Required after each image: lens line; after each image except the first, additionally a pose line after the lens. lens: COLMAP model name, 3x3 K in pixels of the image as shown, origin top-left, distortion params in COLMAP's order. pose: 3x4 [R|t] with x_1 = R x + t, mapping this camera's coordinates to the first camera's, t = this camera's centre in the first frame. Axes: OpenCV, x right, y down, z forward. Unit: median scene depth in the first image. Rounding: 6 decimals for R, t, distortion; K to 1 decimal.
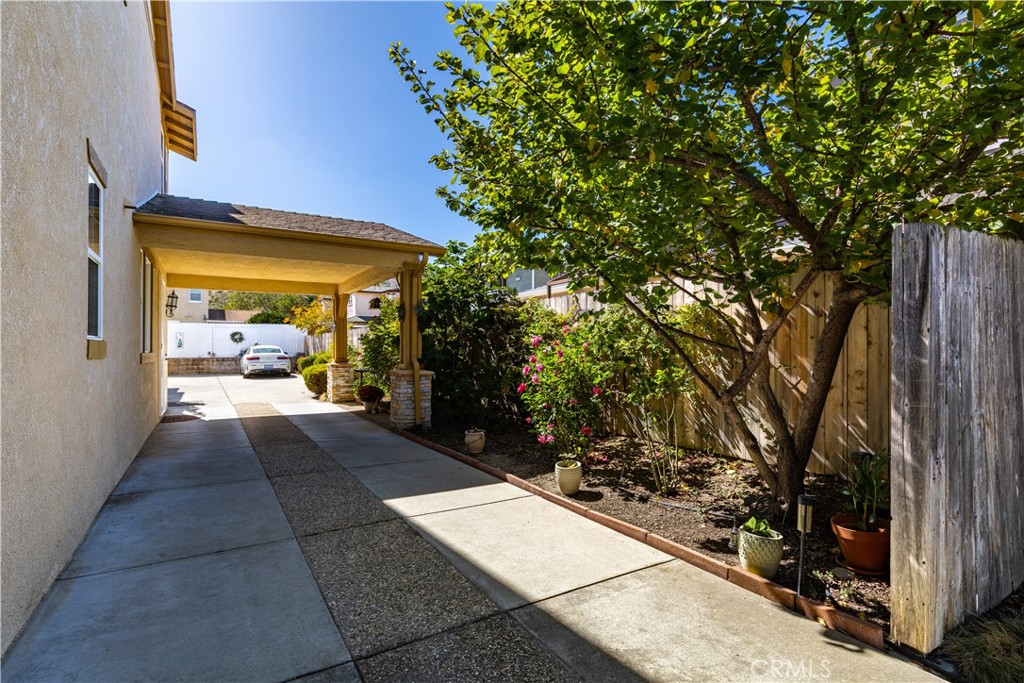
lens RADIAL K [[493.8, 0, 512.0], [0, 493.8, 341.5], [0, 0, 1]] dist [-0.002274, -0.000129]
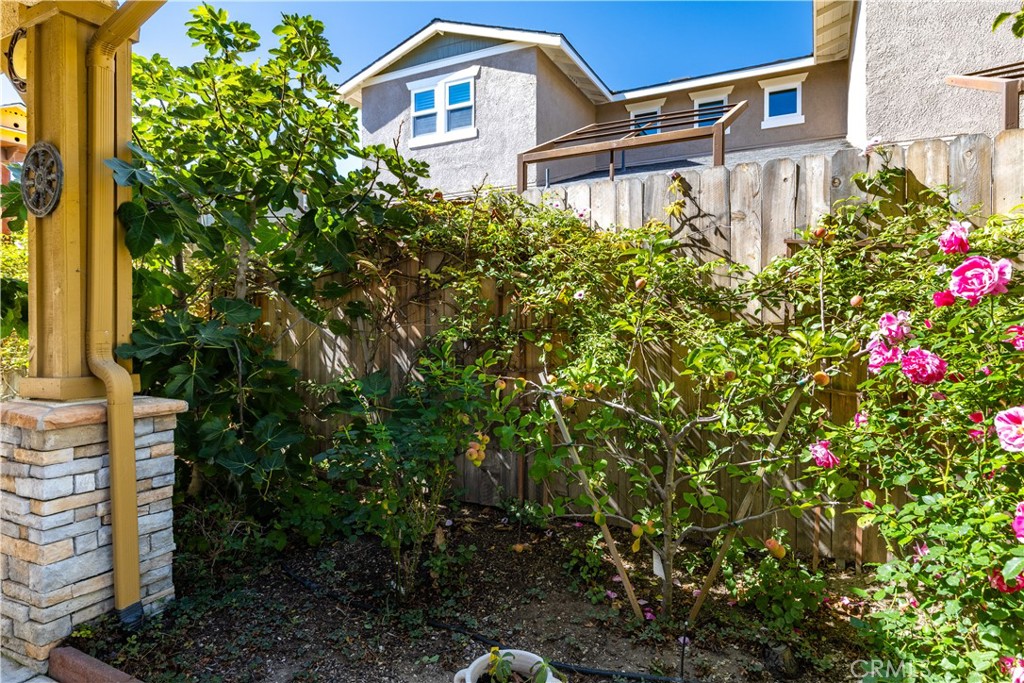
lens RADIAL K [[586.5, 0, 512.8], [0, 586.5, 332.8], [0, 0, 1]] dist [0.001404, 0.000820]
pose [[0.852280, 0.003089, 0.523077, -0.176012], [-0.007721, 0.999948, 0.006675, 0.017584], [-0.523029, -0.009728, 0.852259, 0.616566]]
